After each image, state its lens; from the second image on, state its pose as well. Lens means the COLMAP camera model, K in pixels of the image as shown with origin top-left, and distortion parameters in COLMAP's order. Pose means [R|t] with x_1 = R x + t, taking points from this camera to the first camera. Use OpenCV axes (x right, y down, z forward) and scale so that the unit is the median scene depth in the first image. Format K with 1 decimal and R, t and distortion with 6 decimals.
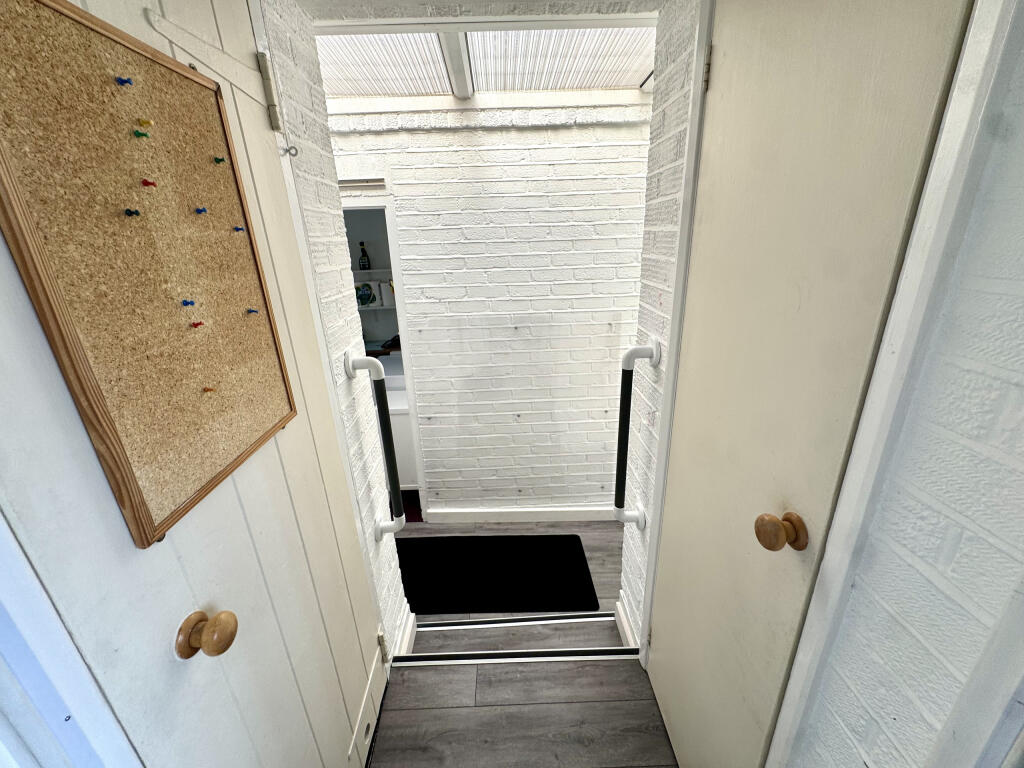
lens RADIAL K [[414.5, 0, 511.9], [0, 414.5, 382.6], [0, 0, 1]] dist [0.000310, -0.000100]
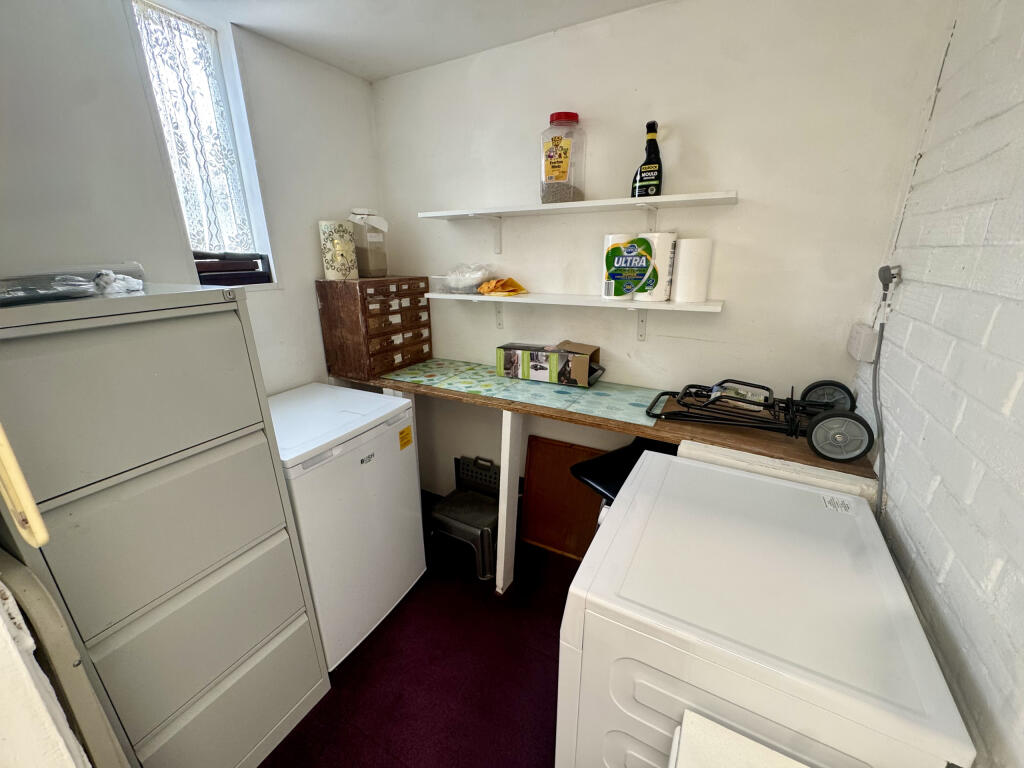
lens RADIAL K [[414.5, 0, 511.2], [0, 414.5, 384.6], [0, 0, 1]] dist [0.000310, -0.000100]
pose [[0.862647, 0.183194, -0.471466, -0.252555], [-0.194408, 0.980594, 0.025311, -0.097871], [0.466953, 0.069822, 0.881521, 0.629965]]
